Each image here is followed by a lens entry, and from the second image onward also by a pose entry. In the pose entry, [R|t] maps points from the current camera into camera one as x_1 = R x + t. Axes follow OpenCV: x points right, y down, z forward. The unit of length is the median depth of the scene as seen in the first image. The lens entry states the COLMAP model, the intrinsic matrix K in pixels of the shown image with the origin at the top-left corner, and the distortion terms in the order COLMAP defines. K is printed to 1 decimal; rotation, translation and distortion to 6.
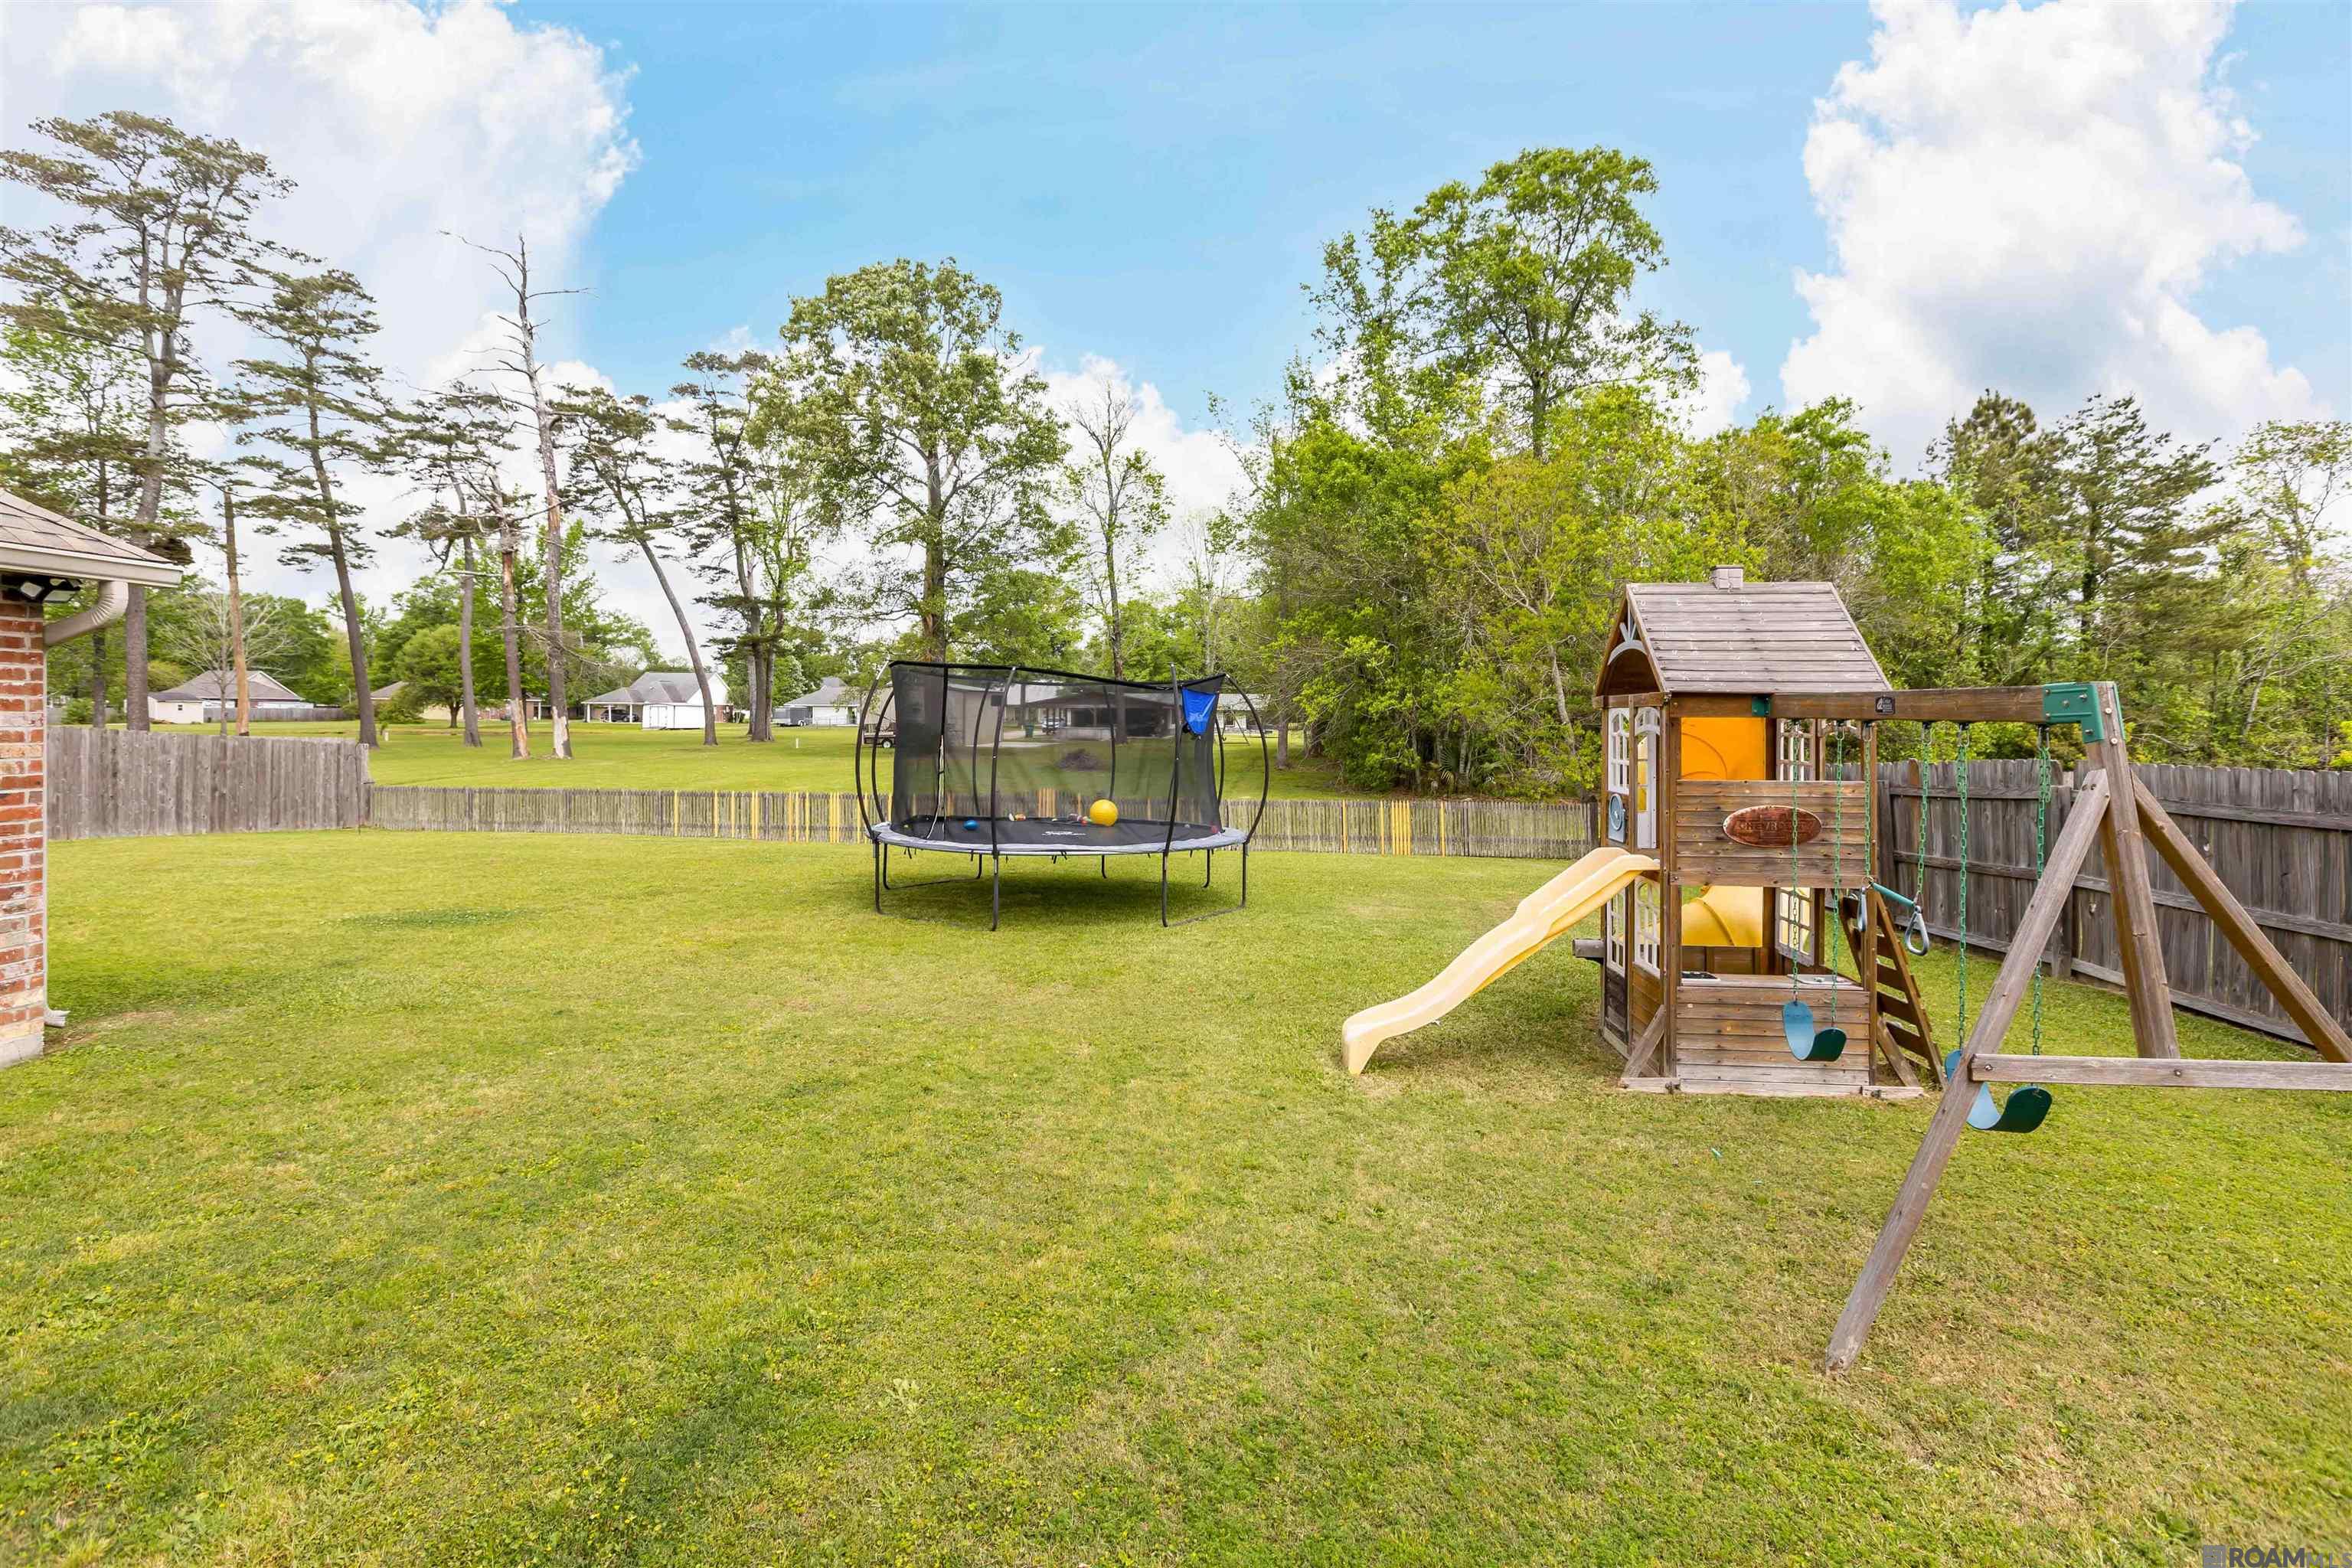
lens RADIAL K [[1054.7, 0, 1149.4], [0, 1054.7, 712.1], [0, 0, 1]] dist [0.006802, -0.003801]
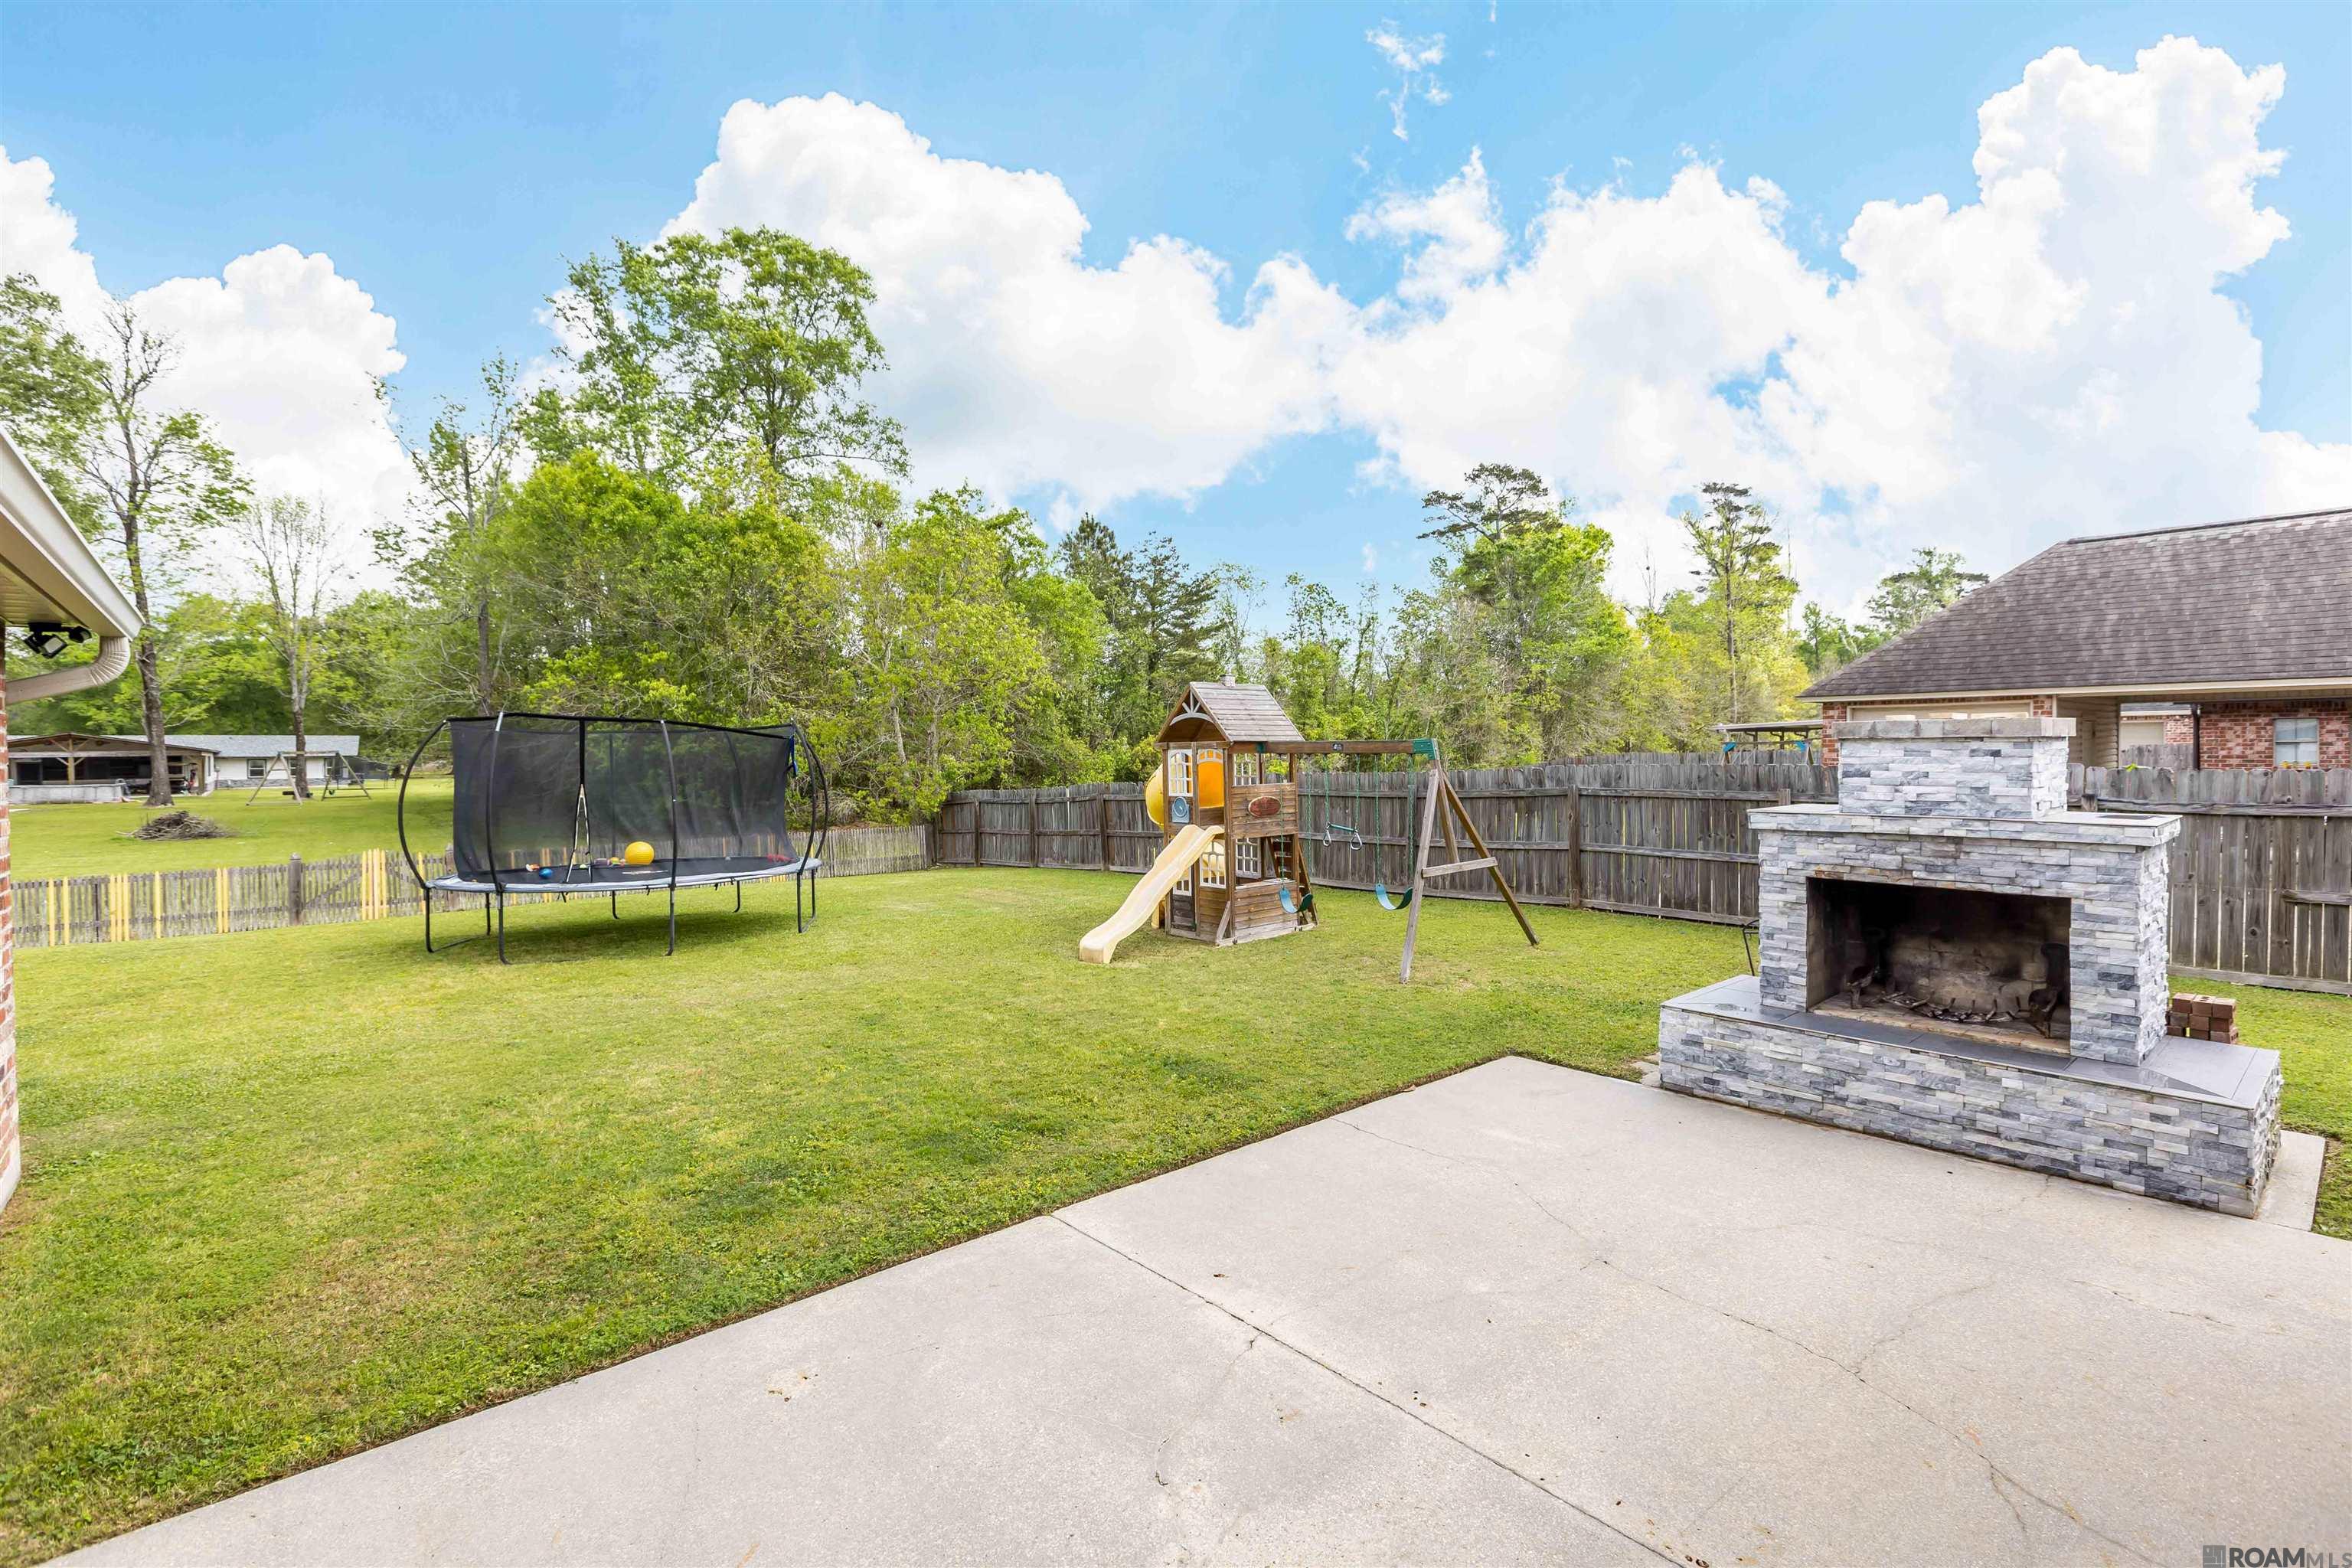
lens RADIAL K [[1054.7, 0, 1166.7], [0, 1054.7, 766.1], [0, 0, 1]] dist [0.006802, -0.003801]
pose [[0.698758, -0.025925, 0.714889, -0.153527], [0.016033, 0.999660, 0.020581, -0.002283], [-0.715179, -0.002919, 0.698935, -0.043790]]
